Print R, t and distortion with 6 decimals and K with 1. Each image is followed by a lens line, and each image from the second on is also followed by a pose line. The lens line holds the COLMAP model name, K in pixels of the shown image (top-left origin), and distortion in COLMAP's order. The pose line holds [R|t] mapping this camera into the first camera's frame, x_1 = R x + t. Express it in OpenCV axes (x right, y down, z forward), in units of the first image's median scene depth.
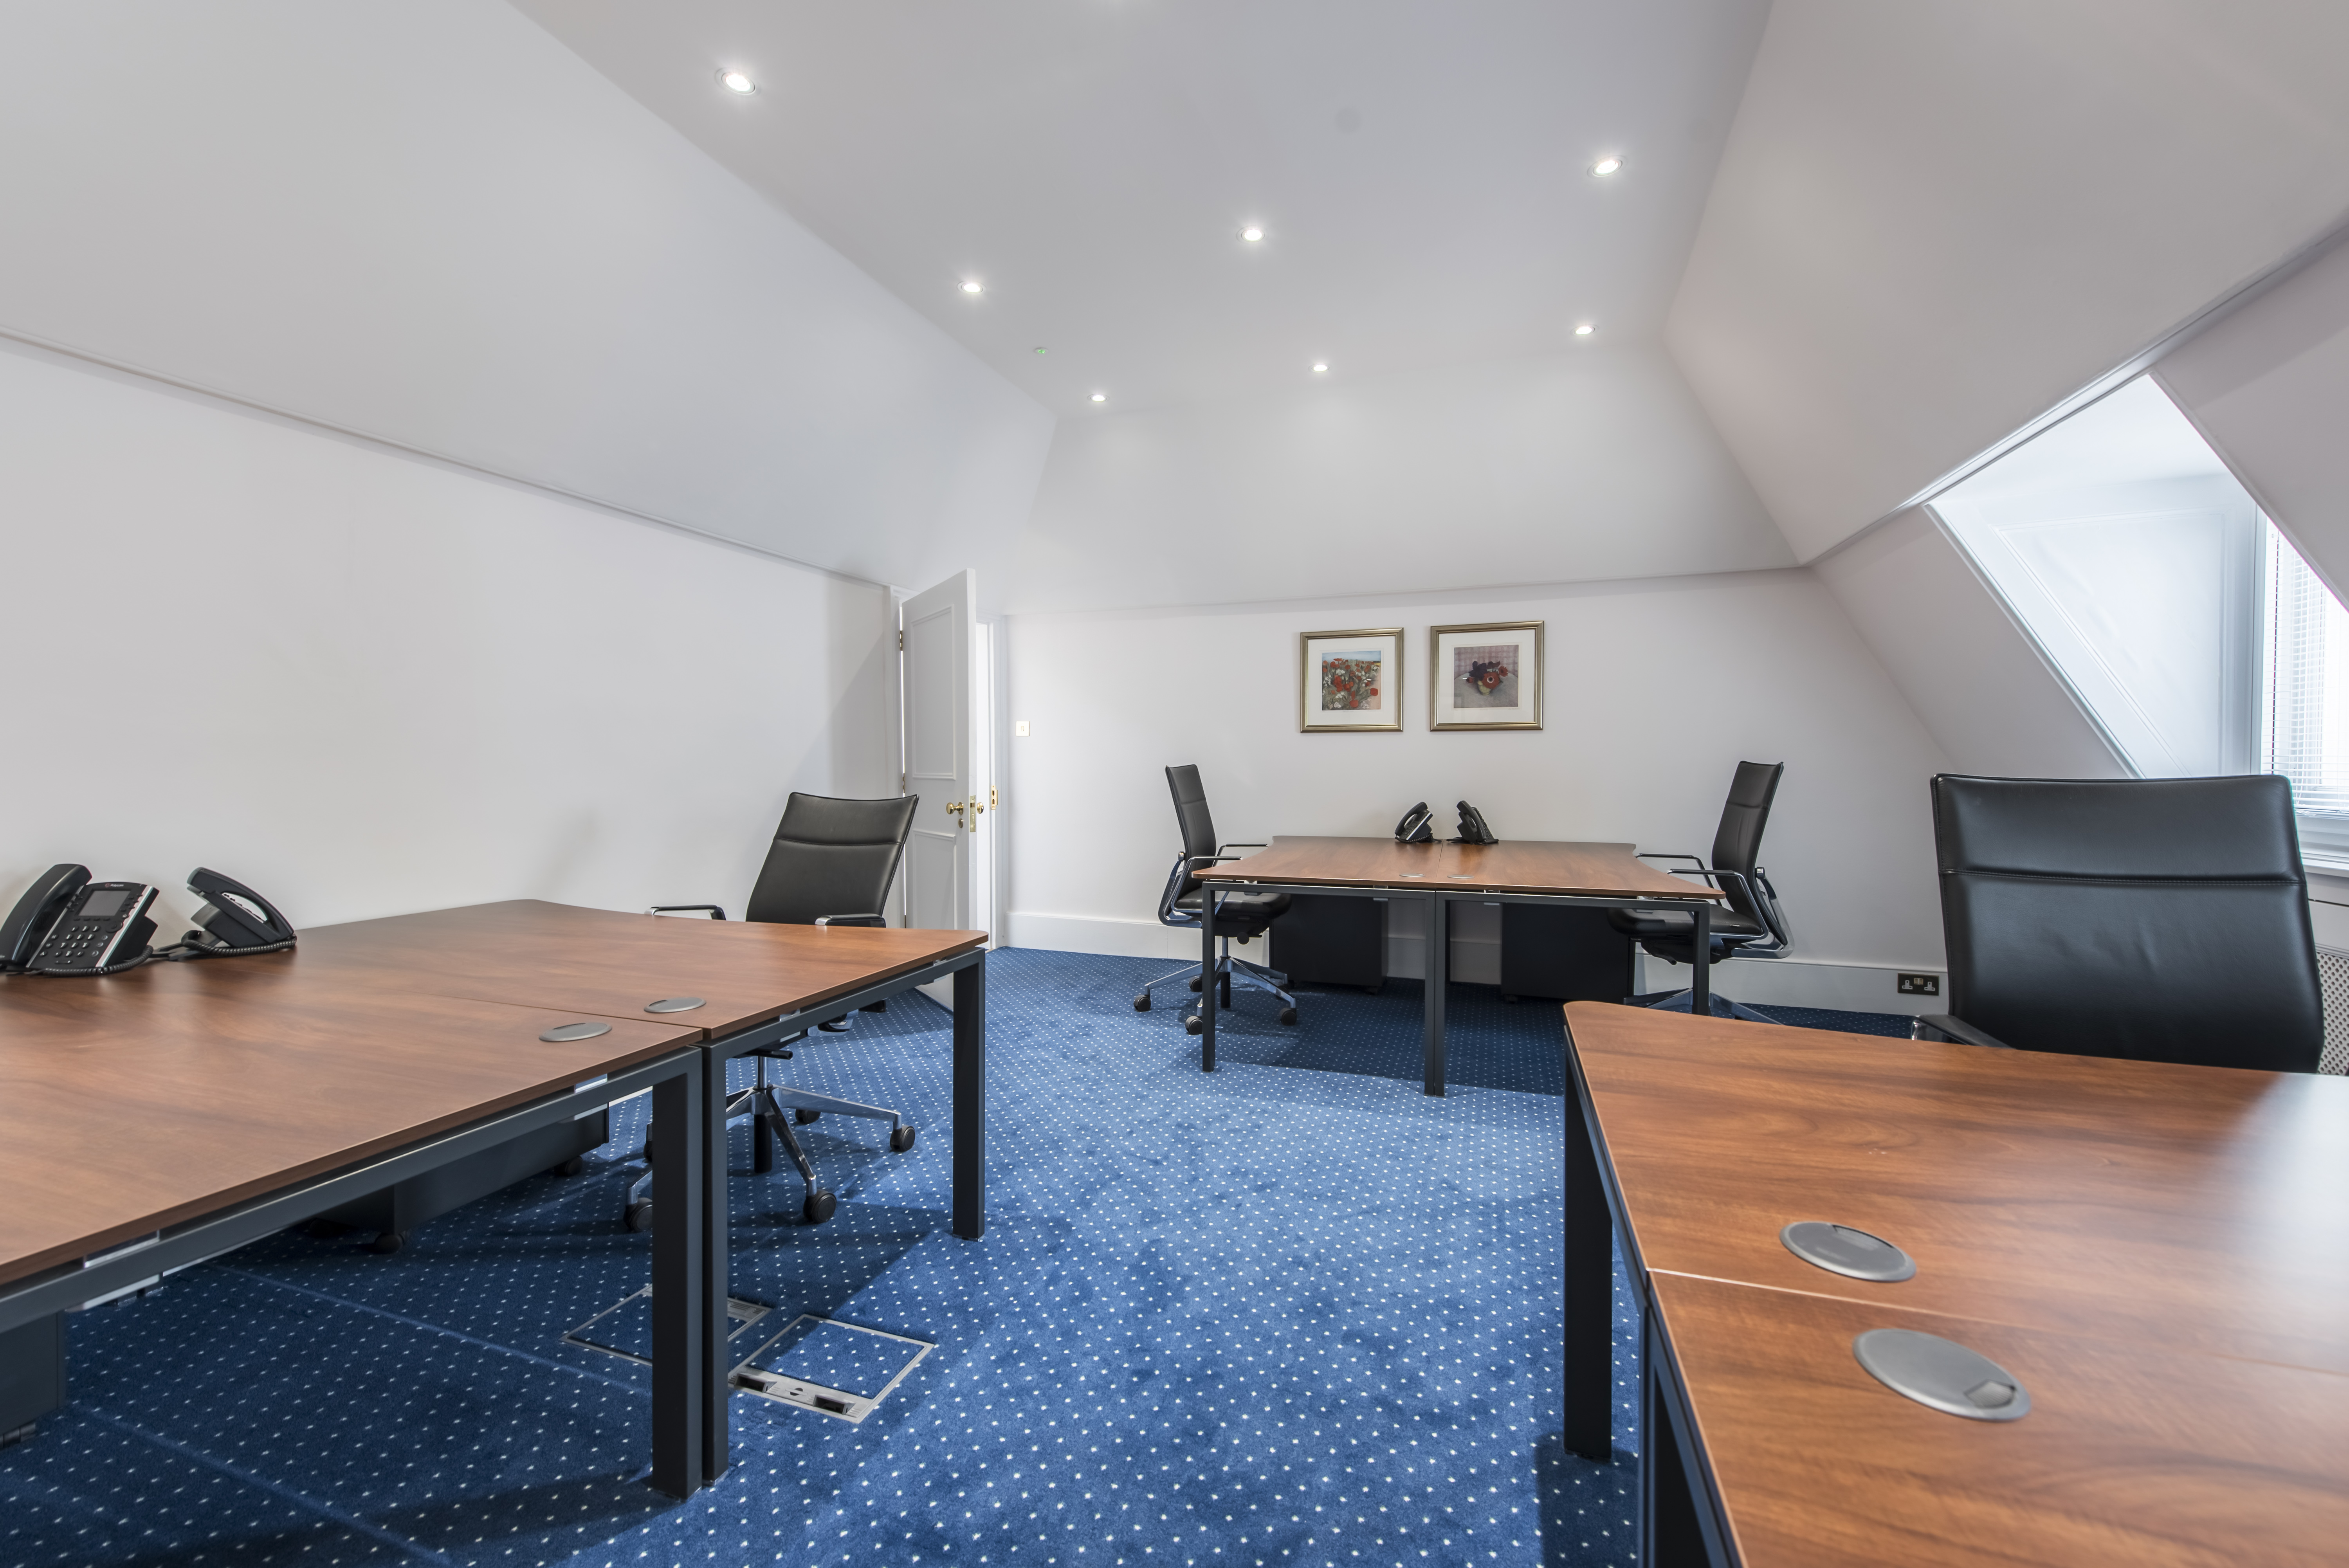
lens RADIAL K [[959.7, 0, 1170.8], [0, 959.7, 774.8], [0, 0, 1]] dist [-0.000045, -0.000558]
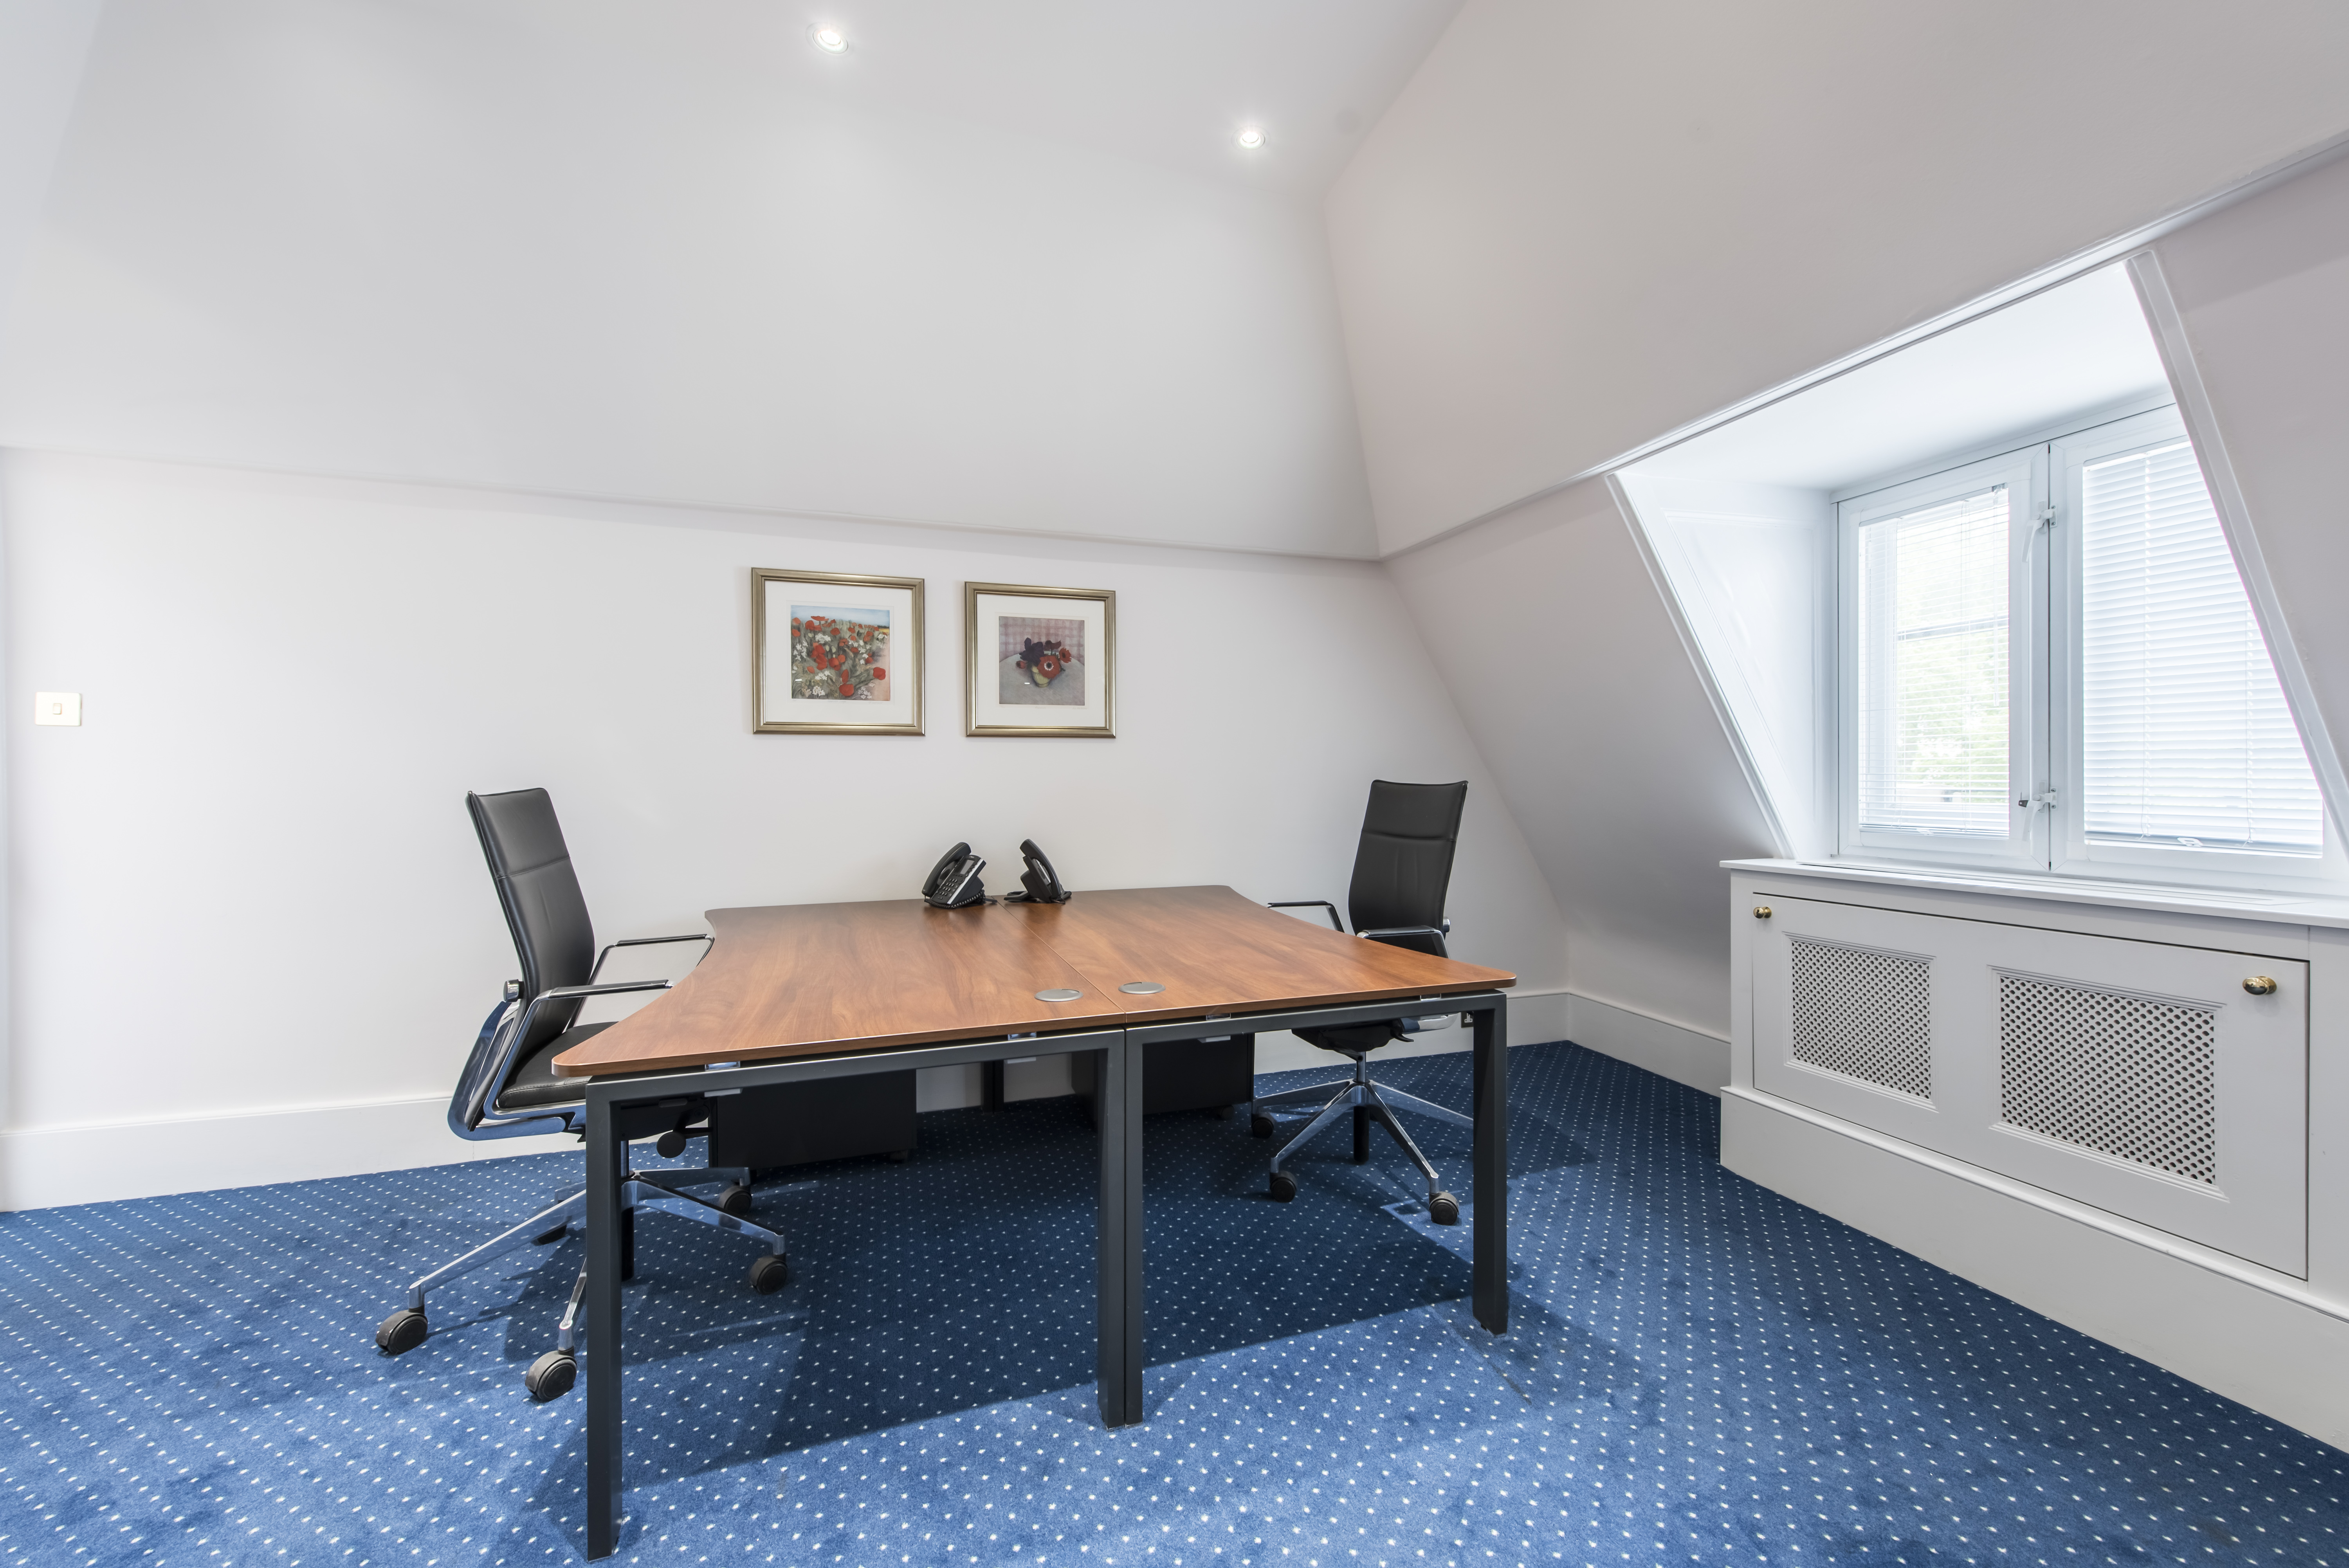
lens RADIAL K [[959.7, 0, 1220.2], [0, 959.7, 782.6], [0, 0, 1]] dist [-0.000045, -0.000558]
pose [[0.792552, -0.003298, 0.609795, -0.000075], [0.010838, 0.999904, -0.008679, -0.005395], [-0.609708, 0.013488, 0.792512, 0.380085]]
